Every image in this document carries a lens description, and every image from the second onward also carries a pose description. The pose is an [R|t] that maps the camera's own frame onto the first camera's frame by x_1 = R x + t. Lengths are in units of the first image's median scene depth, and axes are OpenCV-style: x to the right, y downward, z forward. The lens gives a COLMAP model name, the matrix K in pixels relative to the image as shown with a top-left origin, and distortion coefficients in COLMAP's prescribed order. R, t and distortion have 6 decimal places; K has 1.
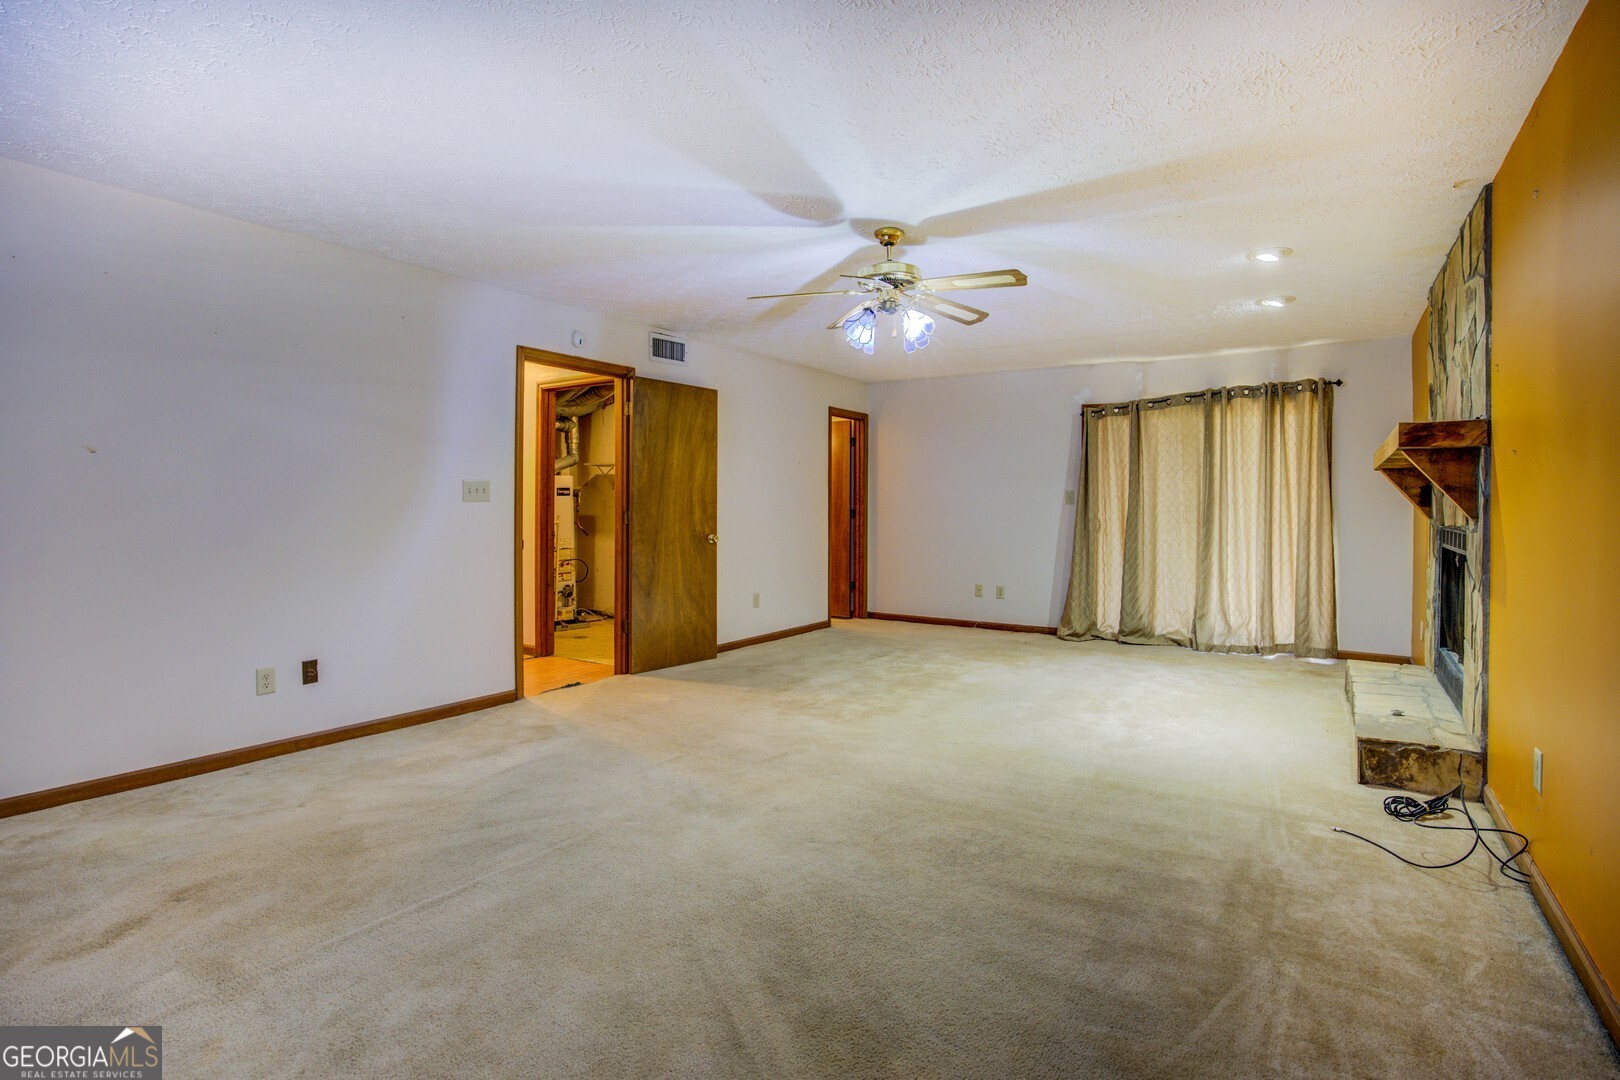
lens RADIAL K [[778.4, 0, 824.1], [0, 778.4, 507.2], [0, 0, 1]] dist [-0.064289, 0.015683]
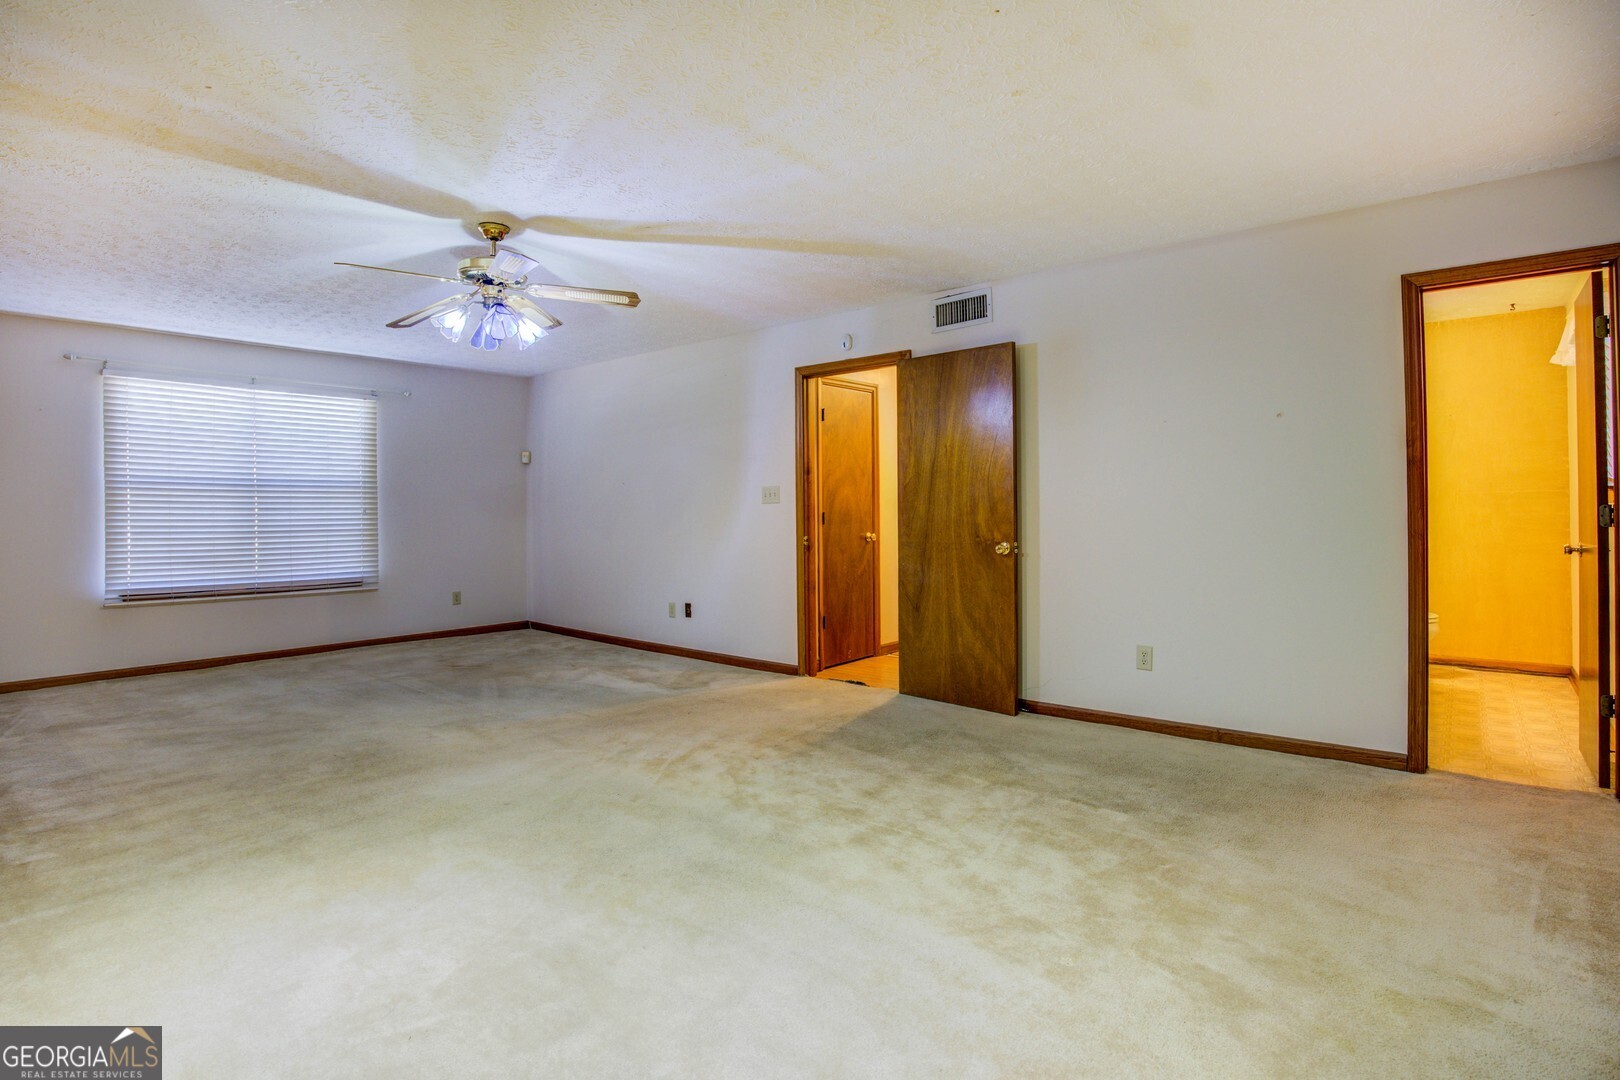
lens RADIAL K [[778.4, 0, 824.1], [0, 778.4, 507.2], [0, 0, 1]] dist [-0.064289, 0.015683]
pose [[-0.129026, -0.008951, -0.991601, 0.619121], [0.011768, 0.999875, -0.010557, 0.008017], [0.991571, -0.013032, -0.128904, 0.965655]]
